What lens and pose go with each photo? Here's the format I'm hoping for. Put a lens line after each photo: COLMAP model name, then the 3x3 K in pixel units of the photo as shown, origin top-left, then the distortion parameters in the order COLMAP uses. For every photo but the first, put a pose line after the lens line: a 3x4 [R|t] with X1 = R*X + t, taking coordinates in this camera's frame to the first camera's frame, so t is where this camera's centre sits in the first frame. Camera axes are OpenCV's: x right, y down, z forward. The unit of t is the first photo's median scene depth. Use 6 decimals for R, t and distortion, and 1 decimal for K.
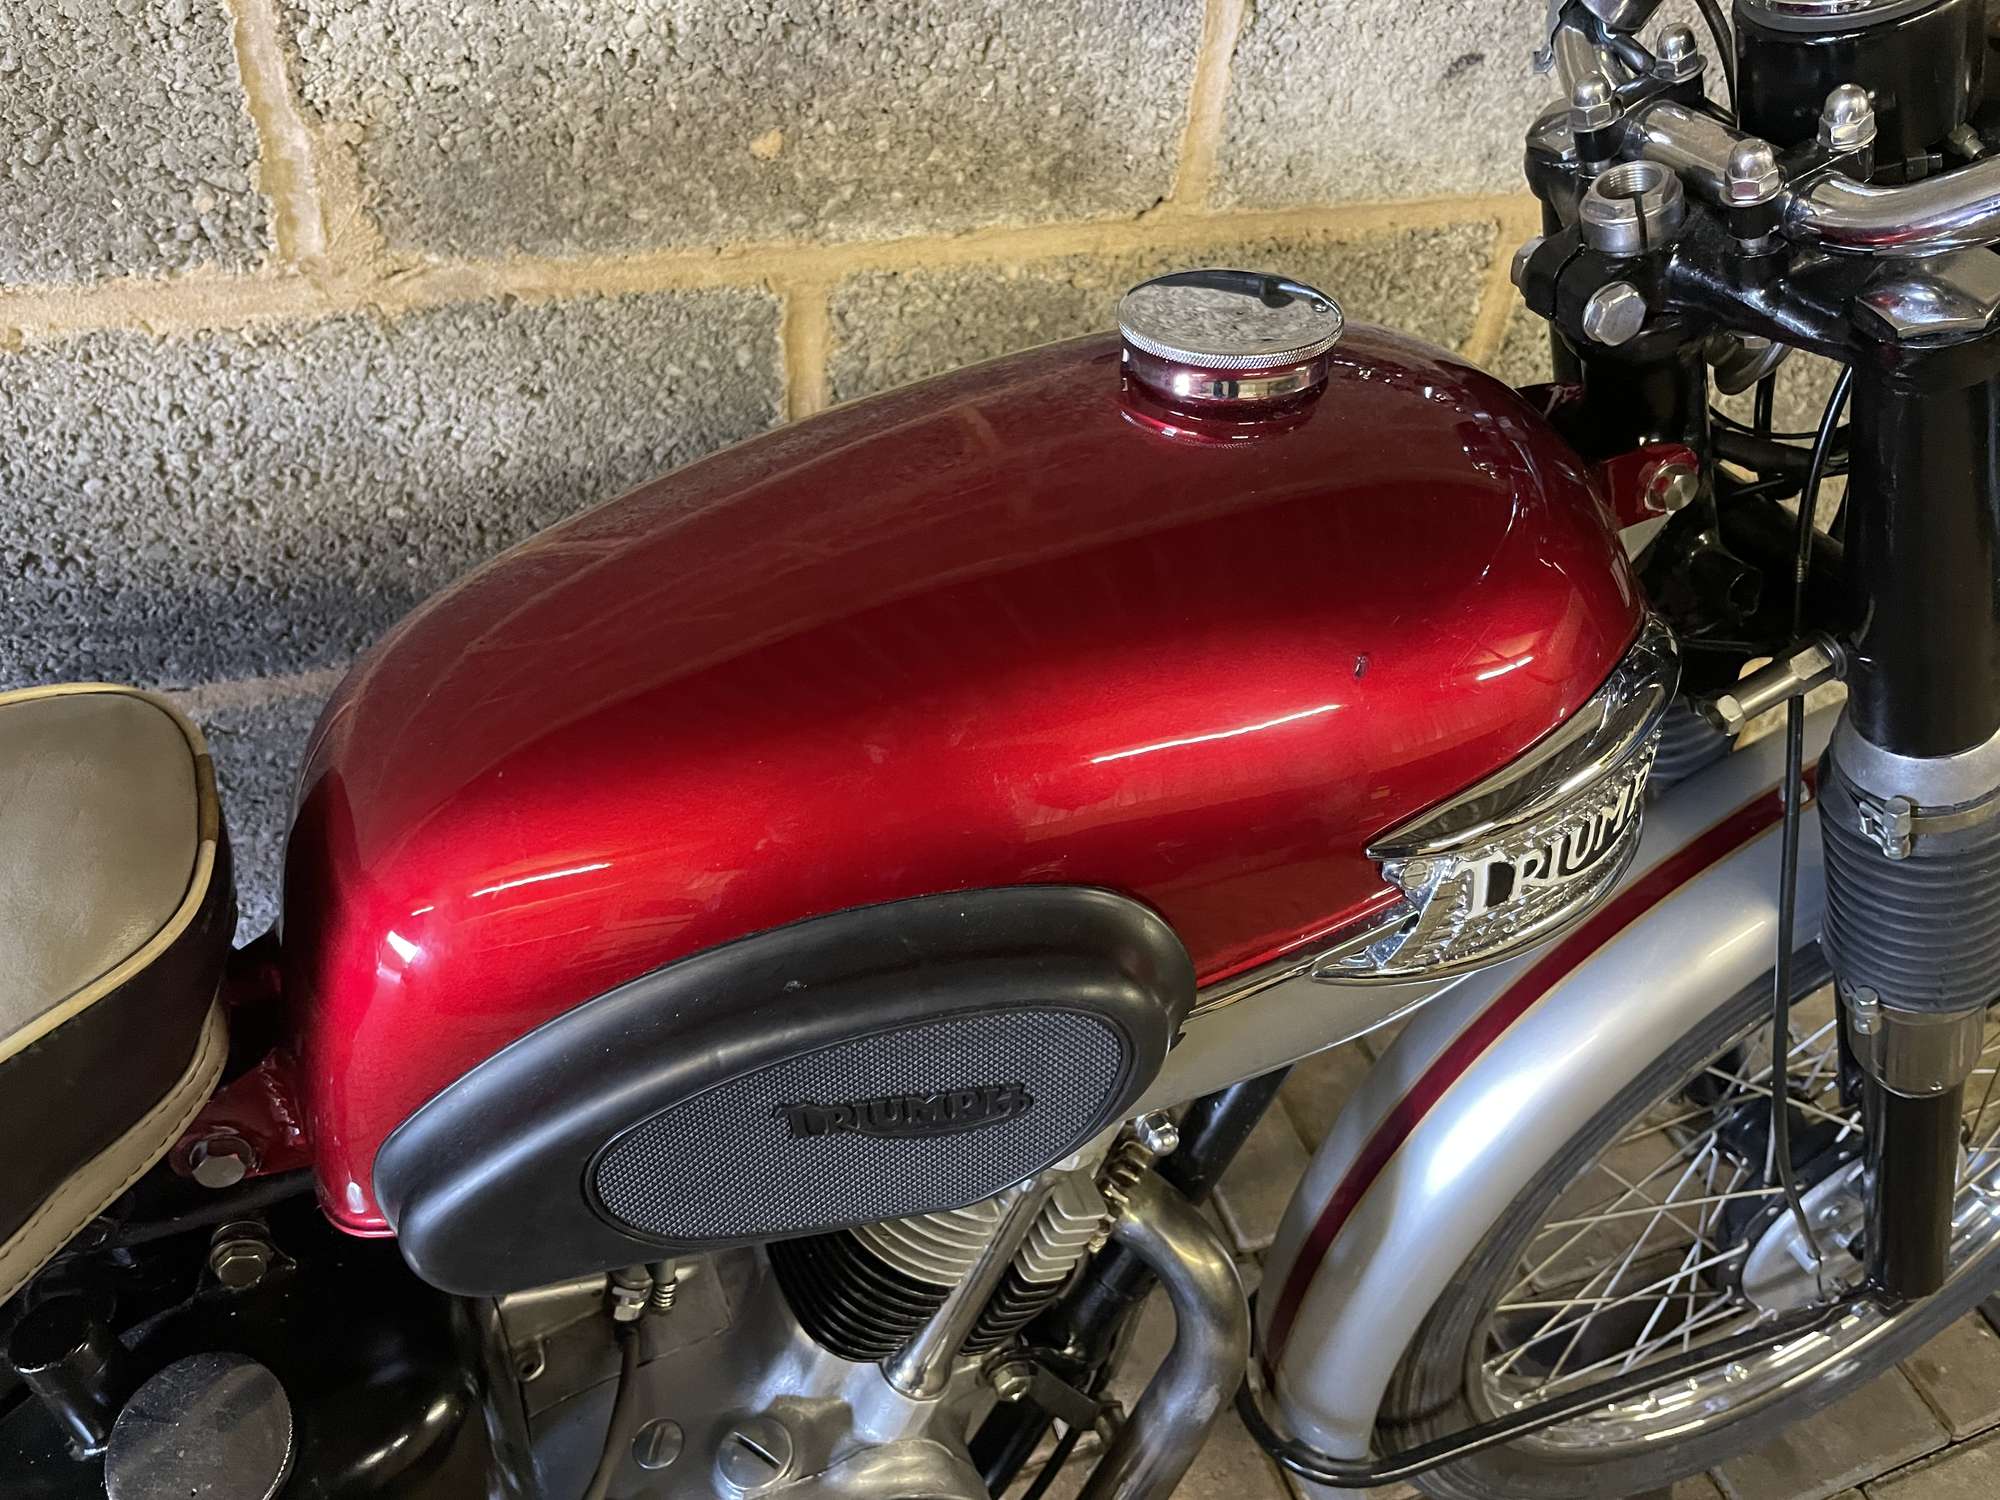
lens RADIAL K [[1569.0, 0, 1013.0], [0, 1569.0, 741.9], [0, 0, 1]] dist [0.080858, -0.133759]
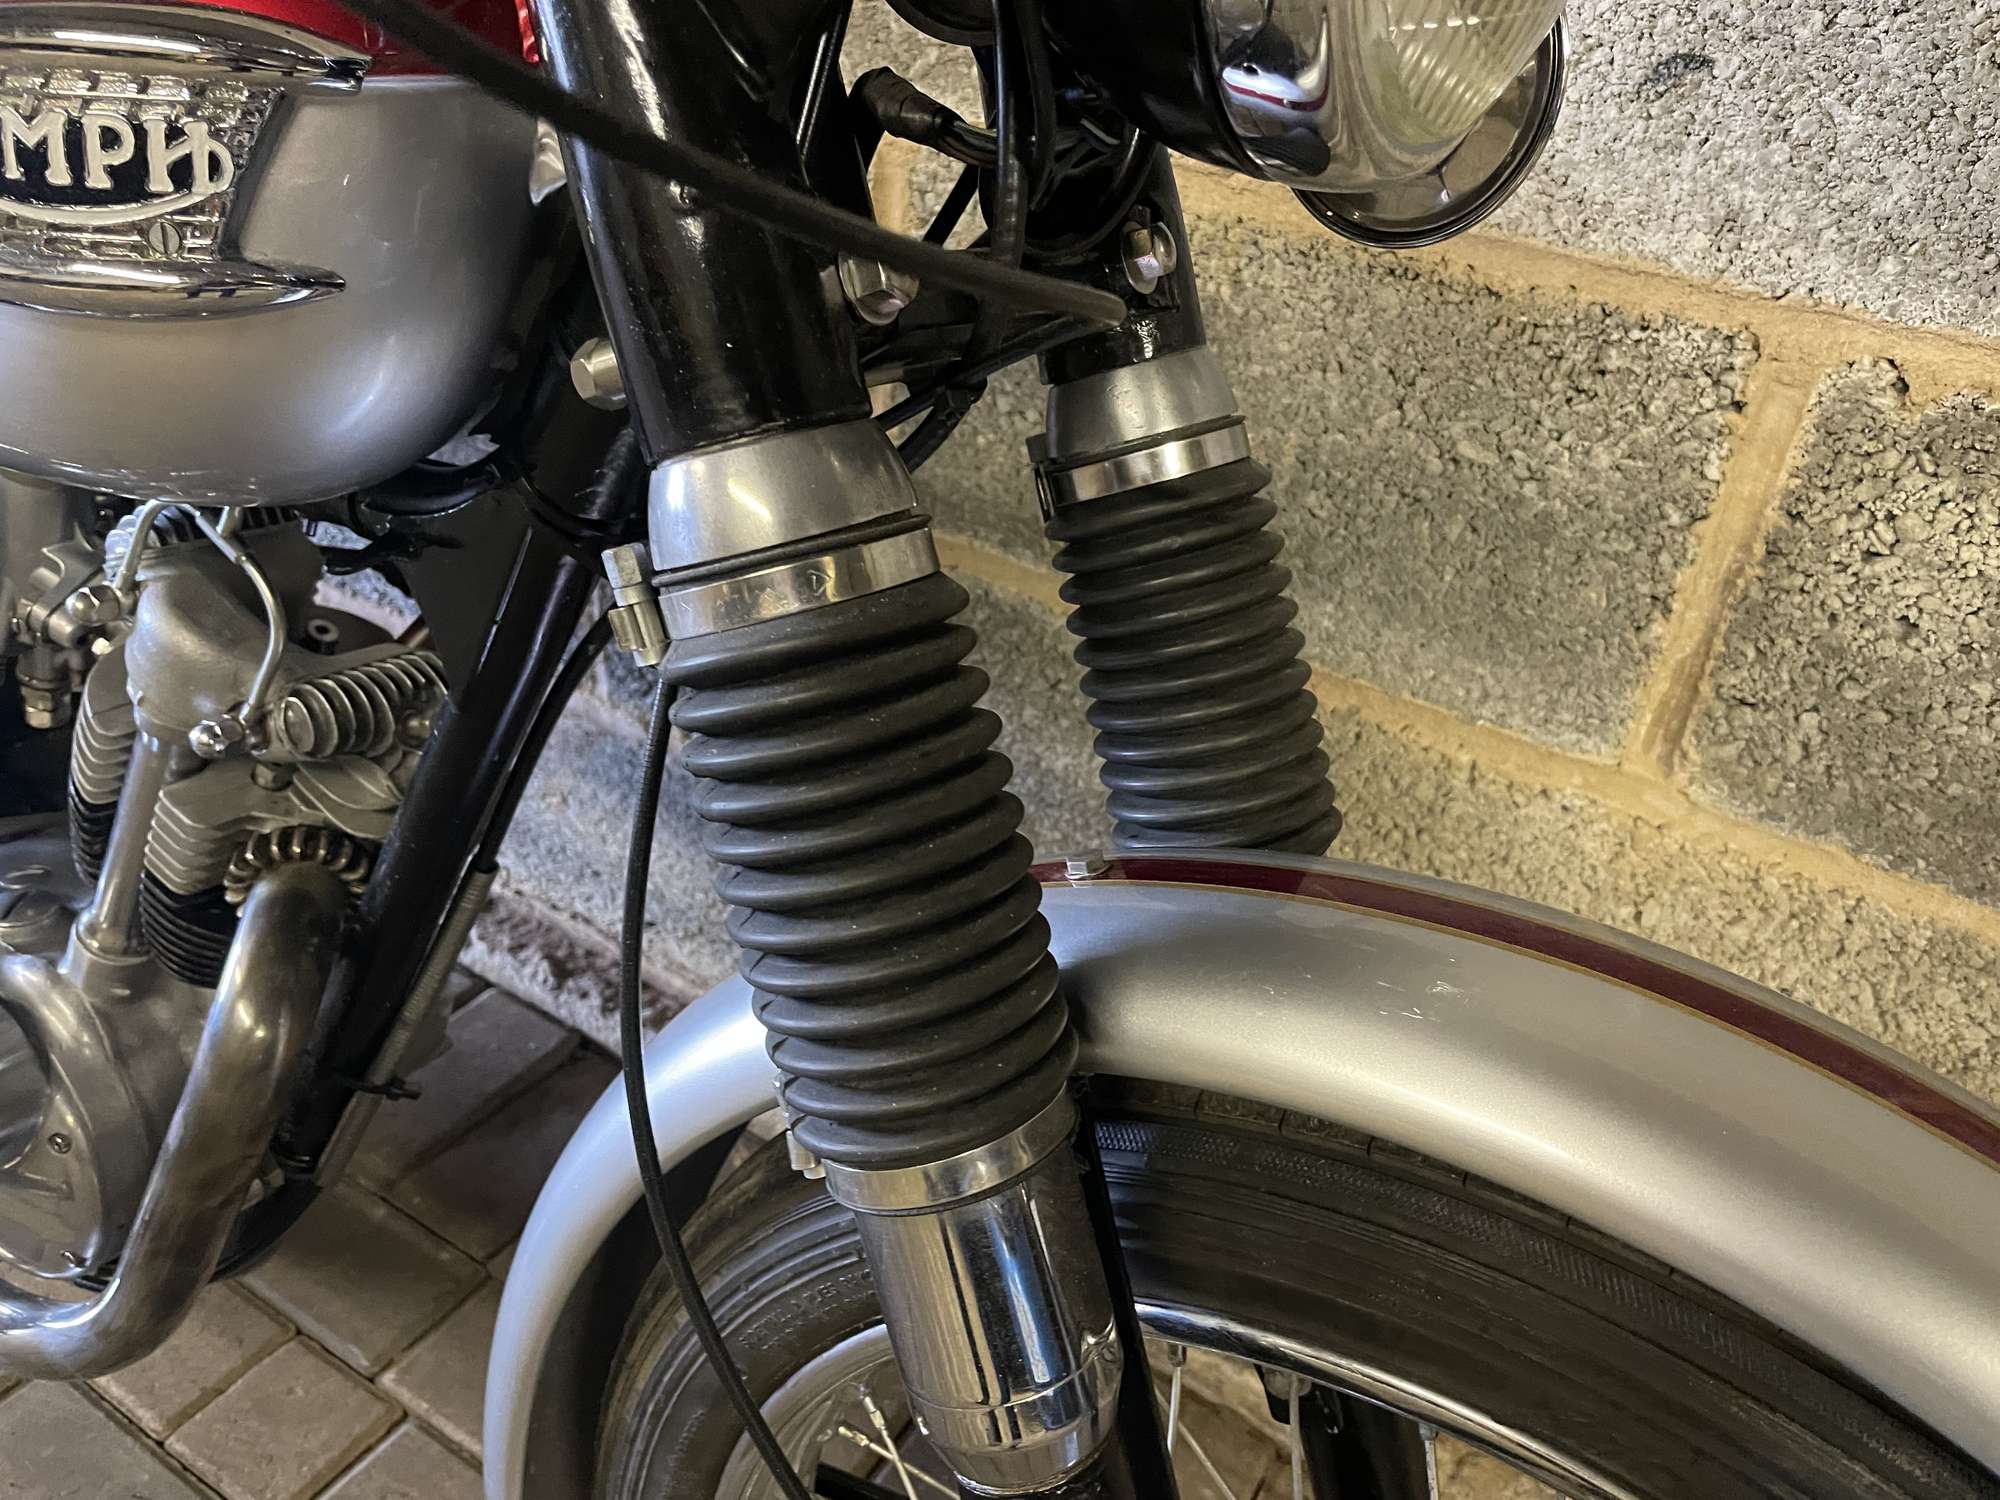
lens RADIAL K [[1569.0, 0, 1007.4], [0, 1569.0, 764.0], [0, 0, 1]] dist [0.080858, -0.133759]
pose [[0.607626, 0.384924, -0.694711, 0.753446], [-0.559997, 0.827912, -0.031071, 0.026981], [0.563200, 0.407916, 0.718617, 0.464572]]
